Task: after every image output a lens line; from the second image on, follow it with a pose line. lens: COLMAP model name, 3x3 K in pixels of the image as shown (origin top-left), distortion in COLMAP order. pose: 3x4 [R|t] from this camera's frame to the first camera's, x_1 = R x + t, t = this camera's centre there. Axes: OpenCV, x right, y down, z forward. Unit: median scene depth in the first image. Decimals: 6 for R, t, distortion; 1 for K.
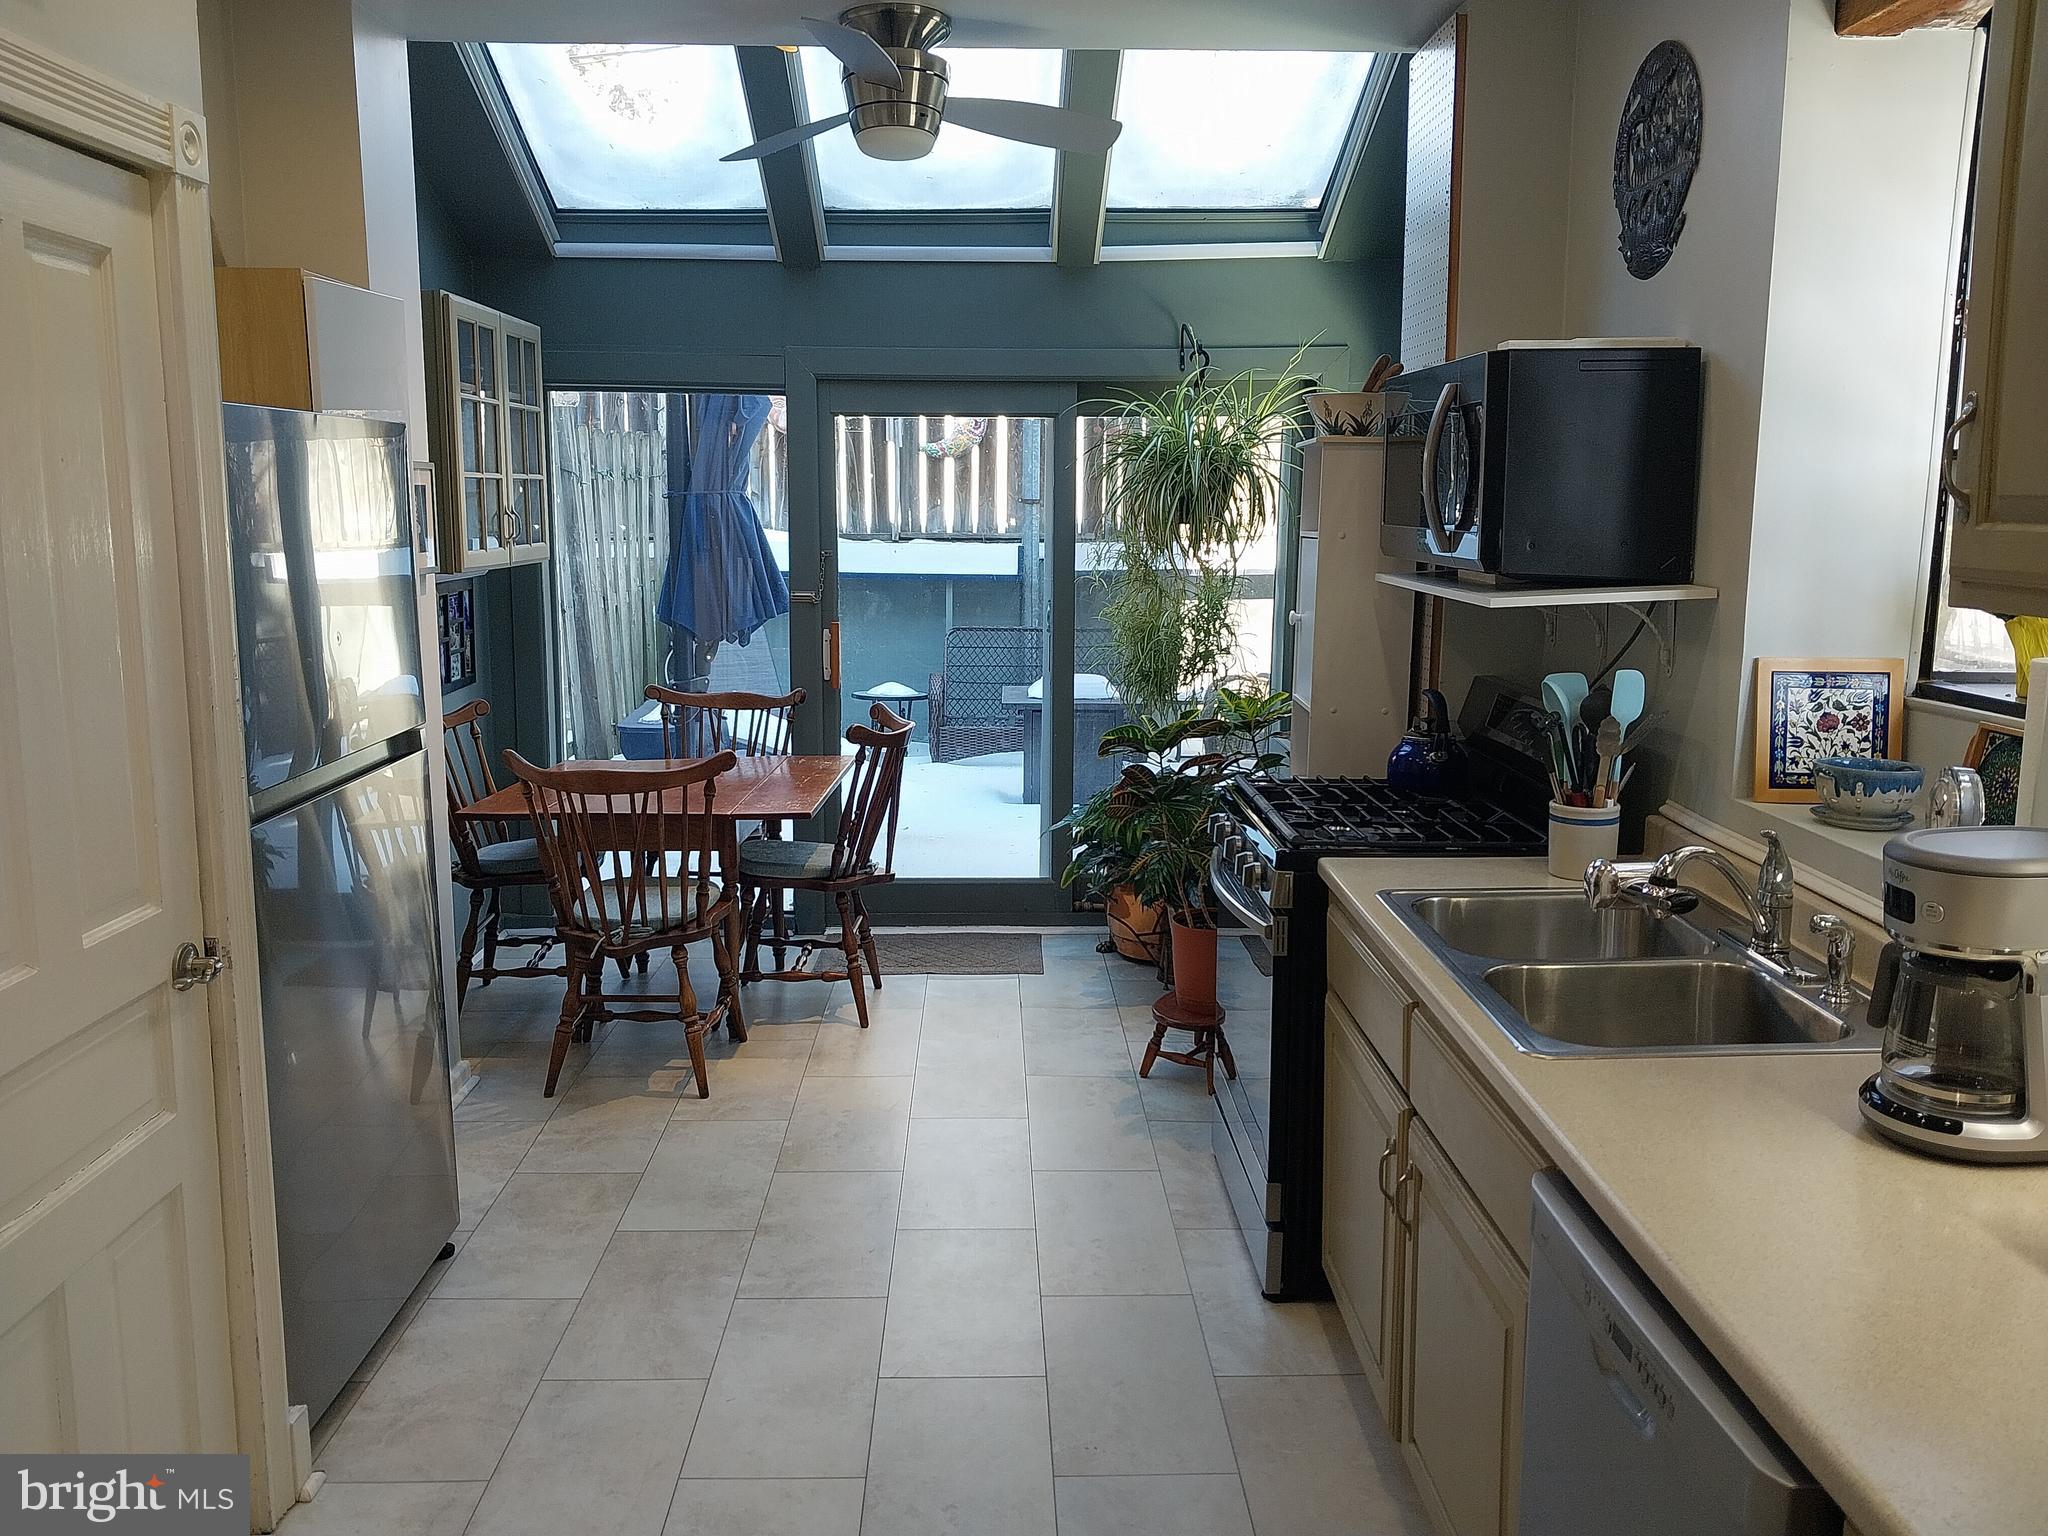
lens RADIAL K [[1612.5, 0, 1007.3], [0, 1612.5, 757.8], [0, 0, 1]] dist [0.078315, -0.179574]
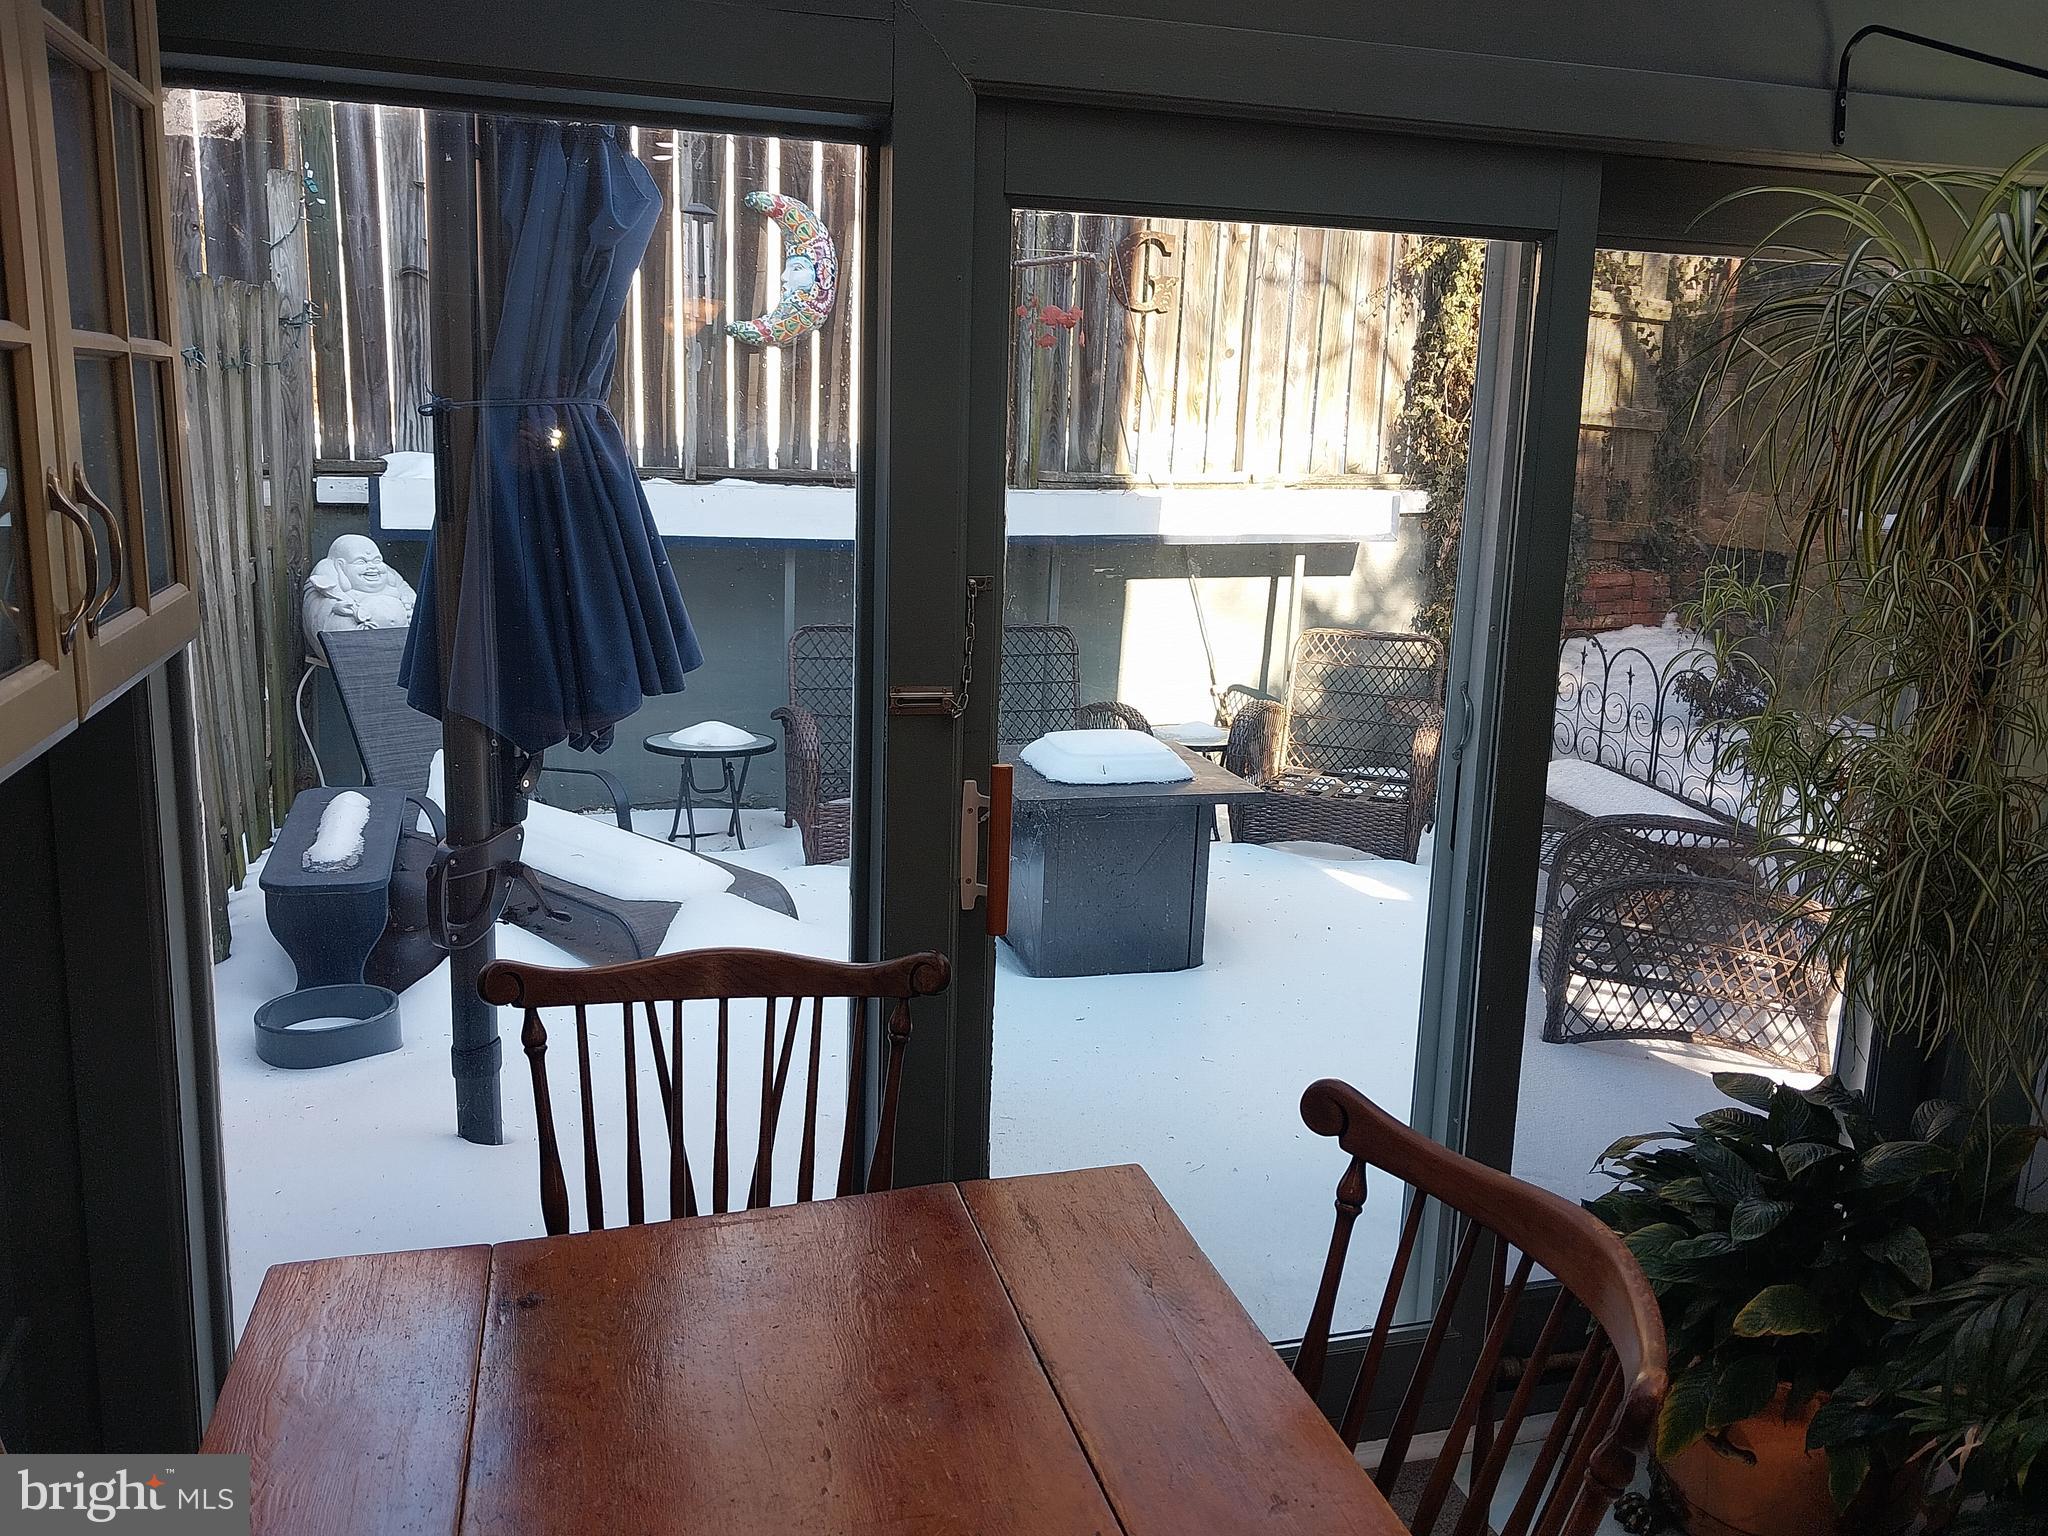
lens RADIAL K [[1612.5, 0, 1007.3], [0, 1612.5, 757.8], [0, 0, 1]] dist [0.078315, -0.179574]
pose [[0.965398, -0.030308, 0.259015, -0.343484], [0.015971, 0.998231, 0.057278, -0.182518], [-0.260293, -0.051159, 0.964173, 1.077506]]
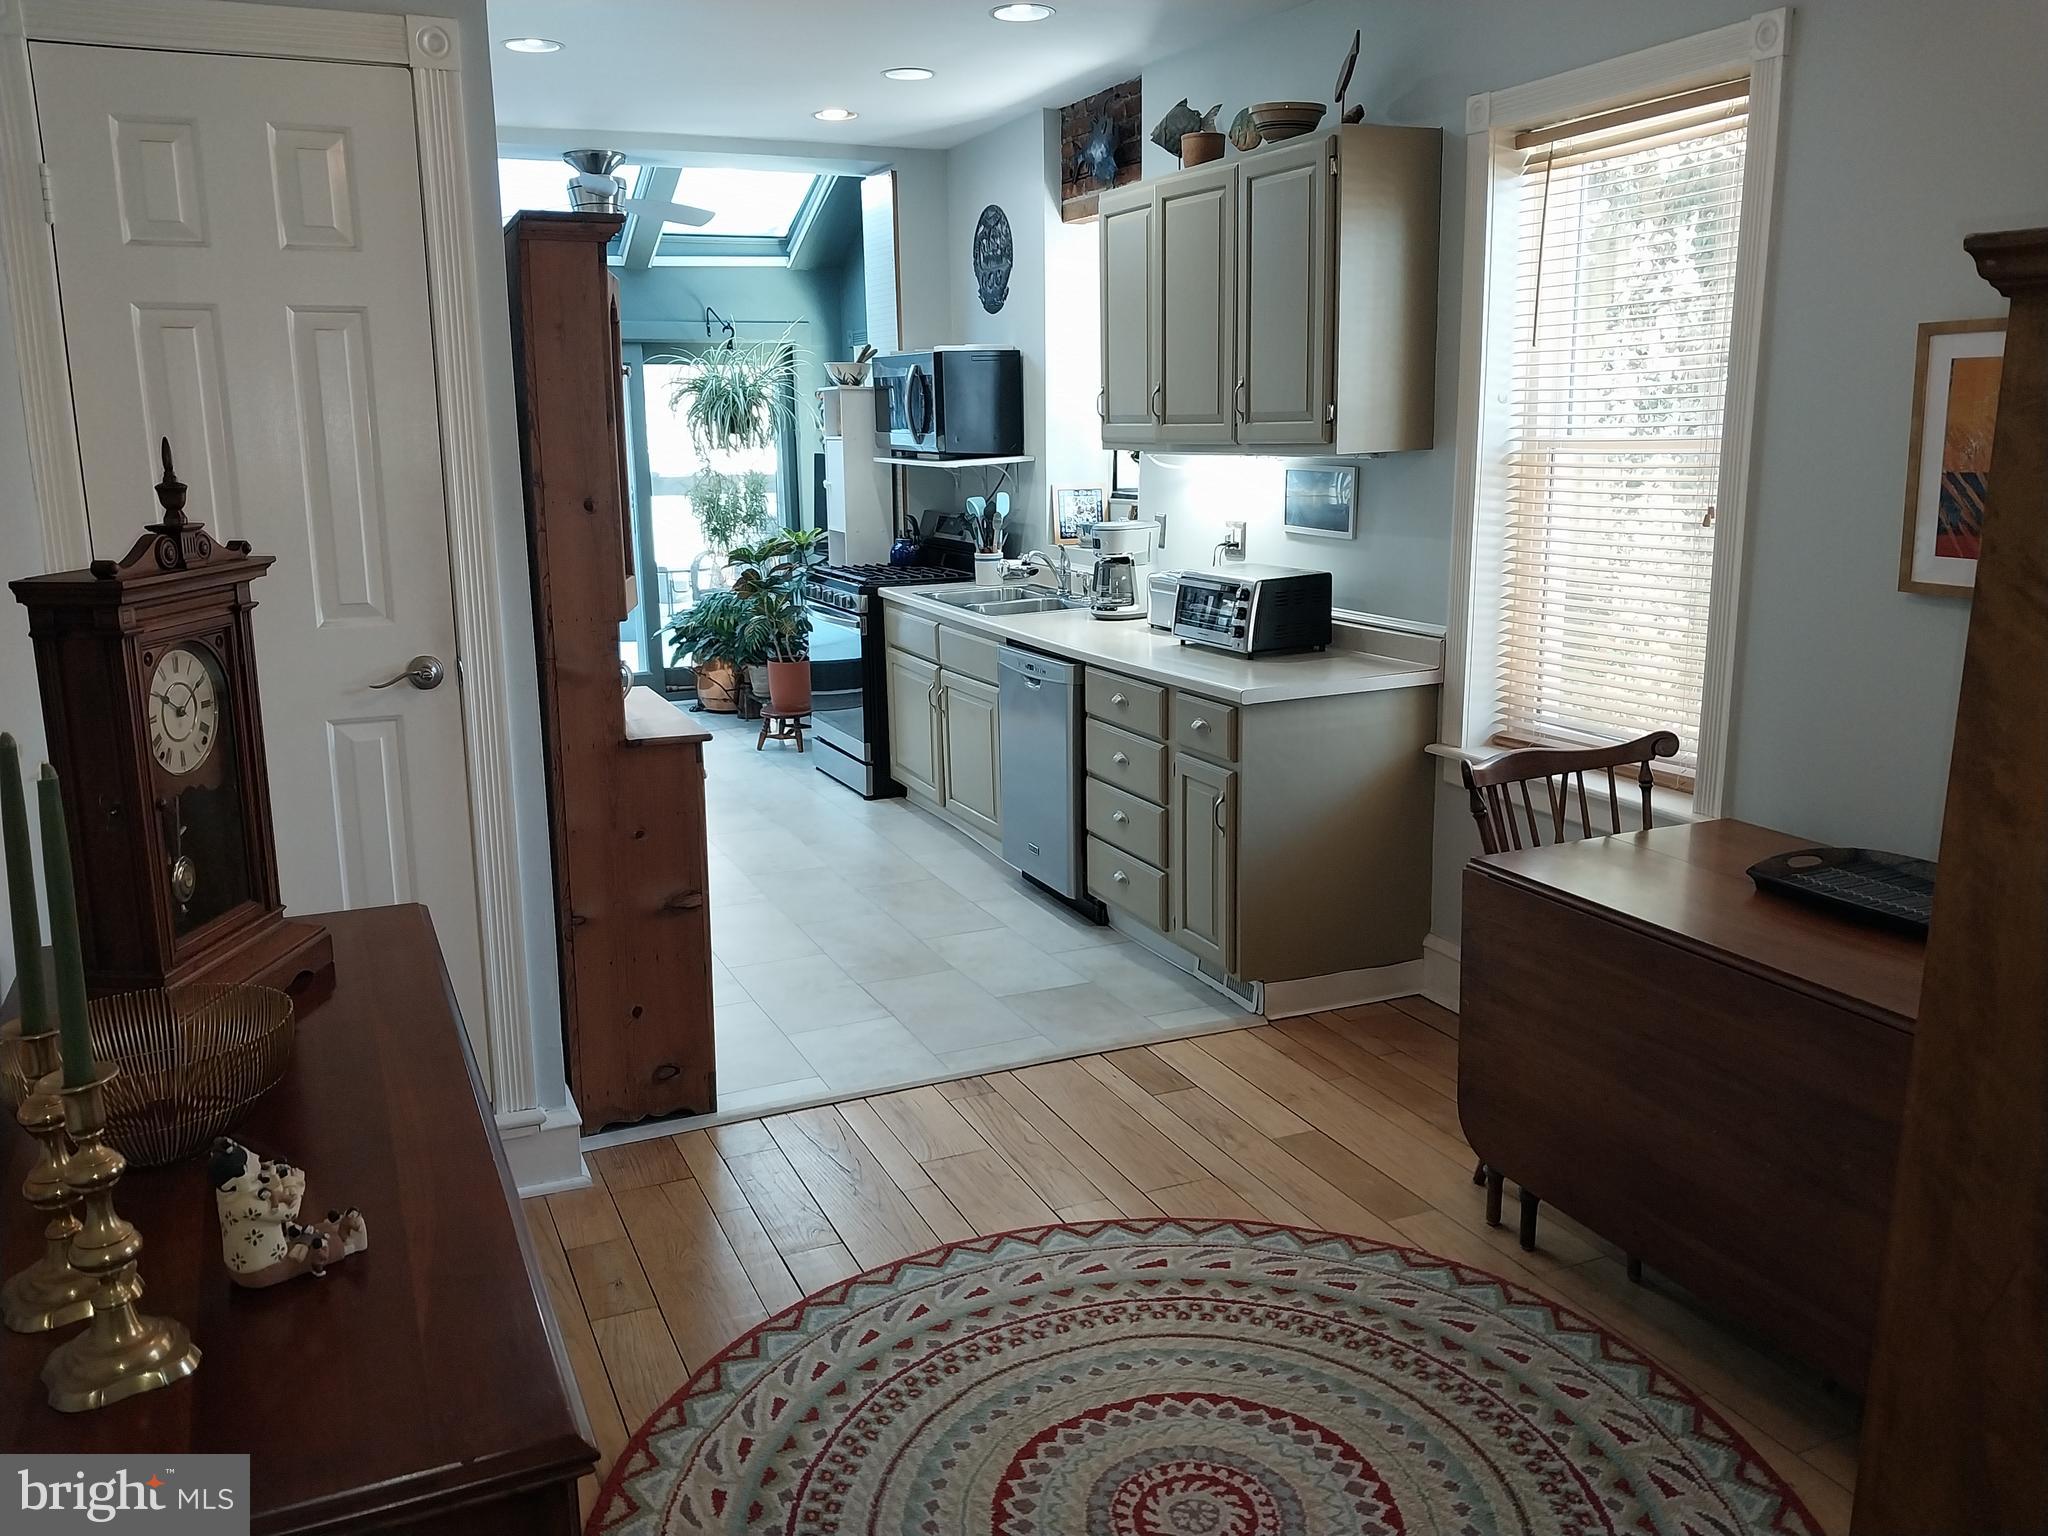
lens RADIAL K [[1584.2, 0, 1024.0], [0, 1584.2, 768.0], [0, 0, 1]] dist [0.058863, -0.170210]
pose [[0.916569, -0.100379, 0.387073, -0.408704], [0.077037, 0.994173, 0.075397, 0.135877], [-0.392386, -0.039287, 0.918961, -0.896882]]
